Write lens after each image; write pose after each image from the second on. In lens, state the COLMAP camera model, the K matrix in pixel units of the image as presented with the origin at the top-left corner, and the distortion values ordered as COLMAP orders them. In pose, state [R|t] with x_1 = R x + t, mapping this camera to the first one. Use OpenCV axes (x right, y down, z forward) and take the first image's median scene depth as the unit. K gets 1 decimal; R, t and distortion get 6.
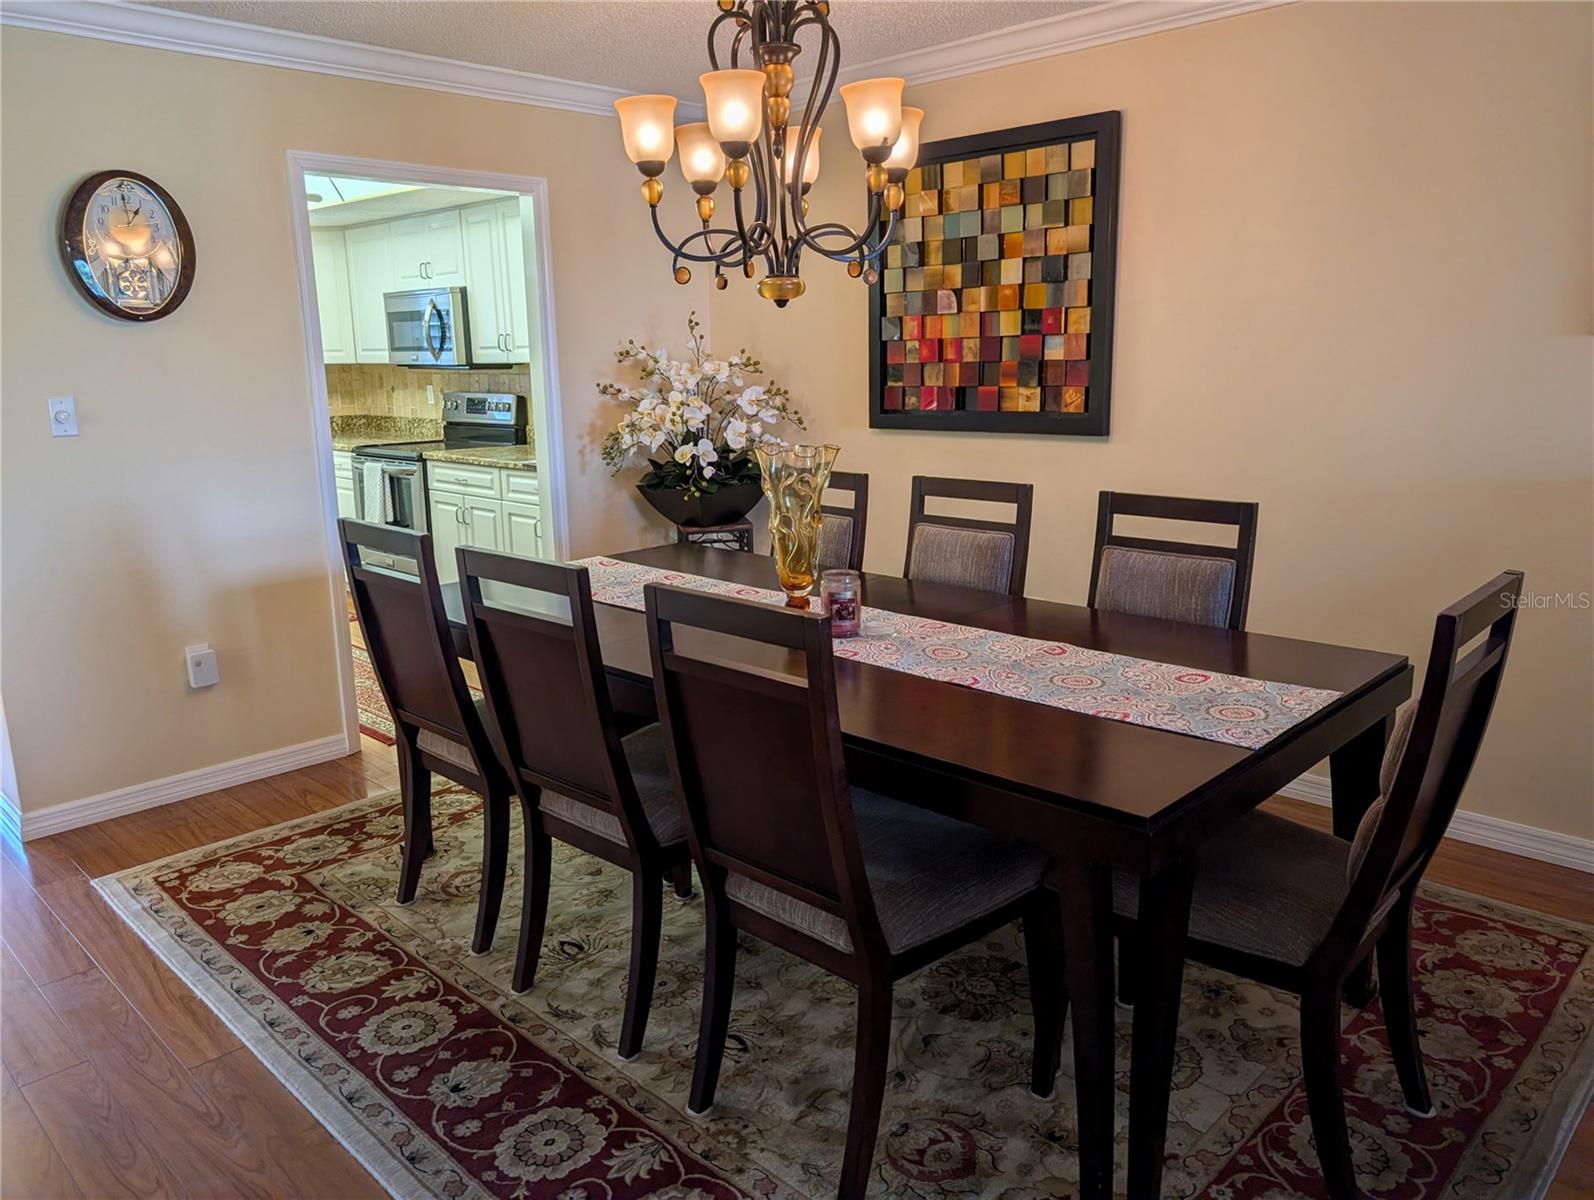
lens RADIAL K [[1156.7, 0, 822.0], [0, 1156.7, 596.2], [0, 0, 1]] dist [0.002927, -0.002586]
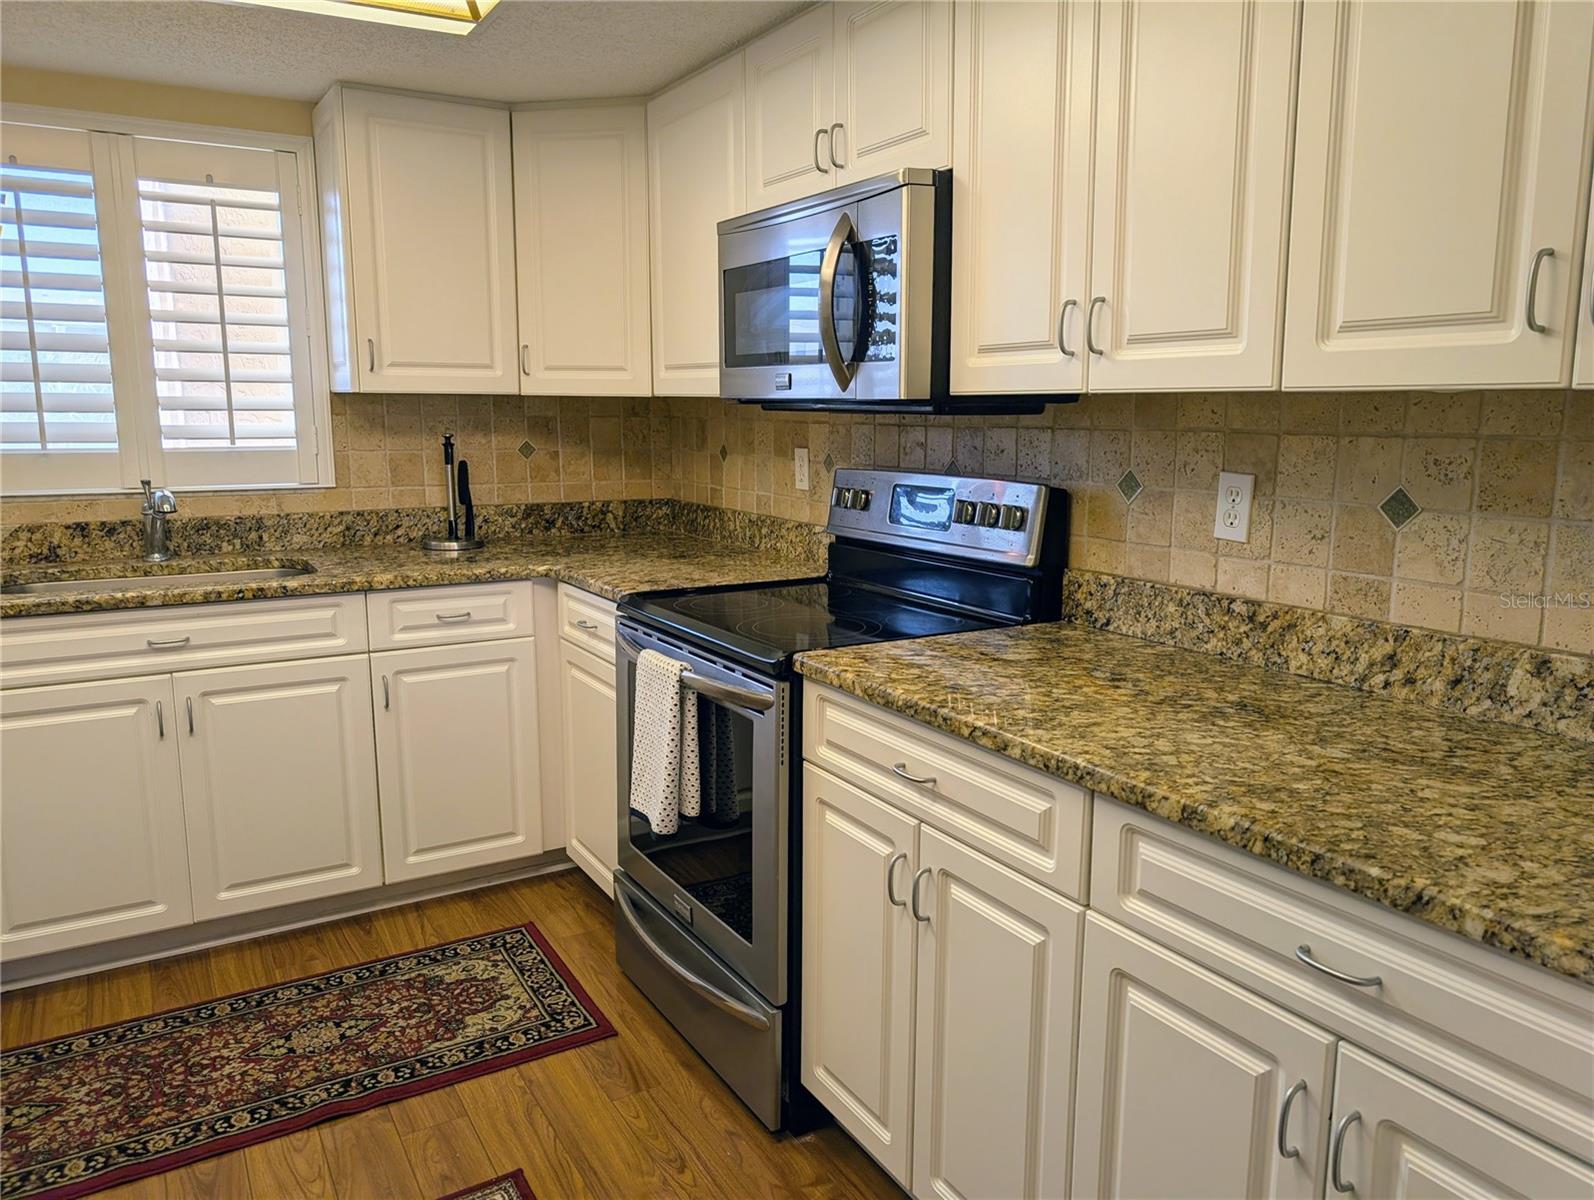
lens RADIAL K [[1156.7, 0, 822.0], [0, 1156.7, 596.2], [0, 0, 1]] dist [0.002927, -0.002586]
pose [[0.964848, 0.056972, -0.256558, -0.242891], [-0.067559, 0.997181, -0.032636, -0.126354], [0.253976, 0.048822, 0.965978, 0.651508]]
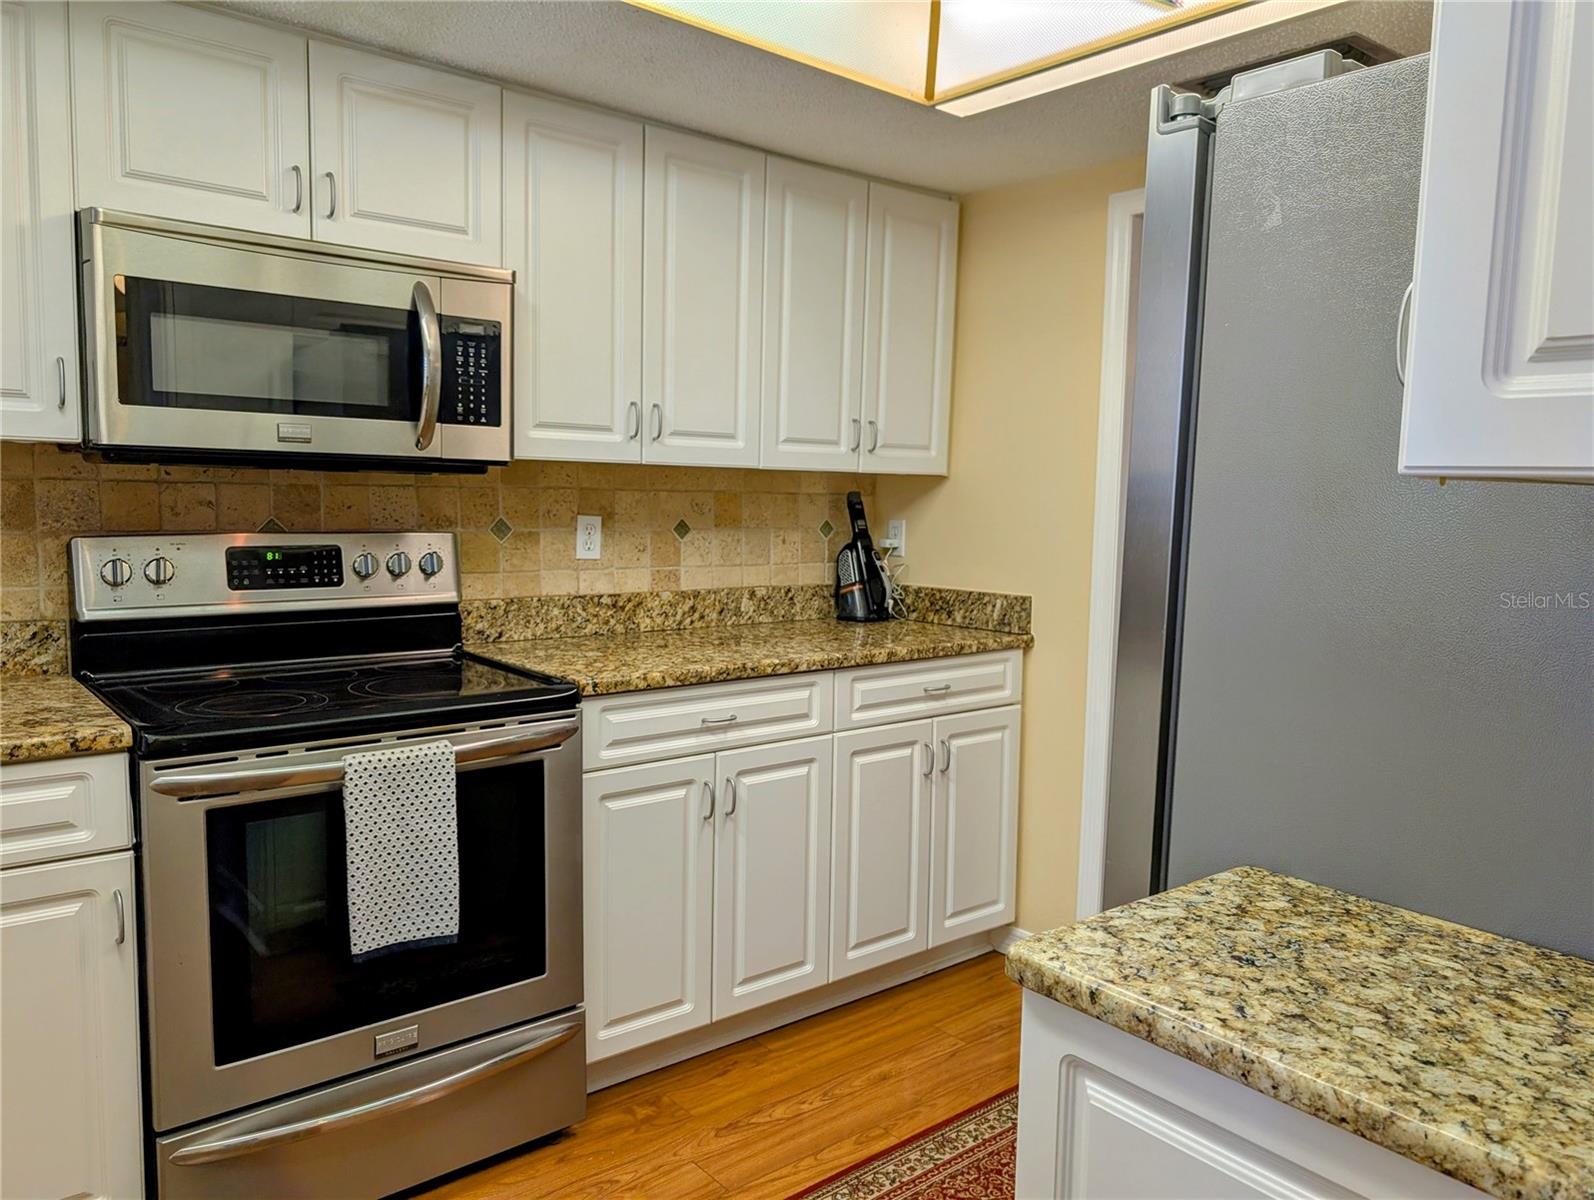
lens RADIAL K [[1142.3, 0, 797.0], [0, 1142.3, 600.0], [0, 0, 1]] dist [0.014006, -0.010252]
pose [[0.107760, -0.079032, 0.991031, -0.696466], [0.180976, 0.981739, 0.058613, -0.155615], [-0.977566, 0.173037, 0.120095, 0.849009]]
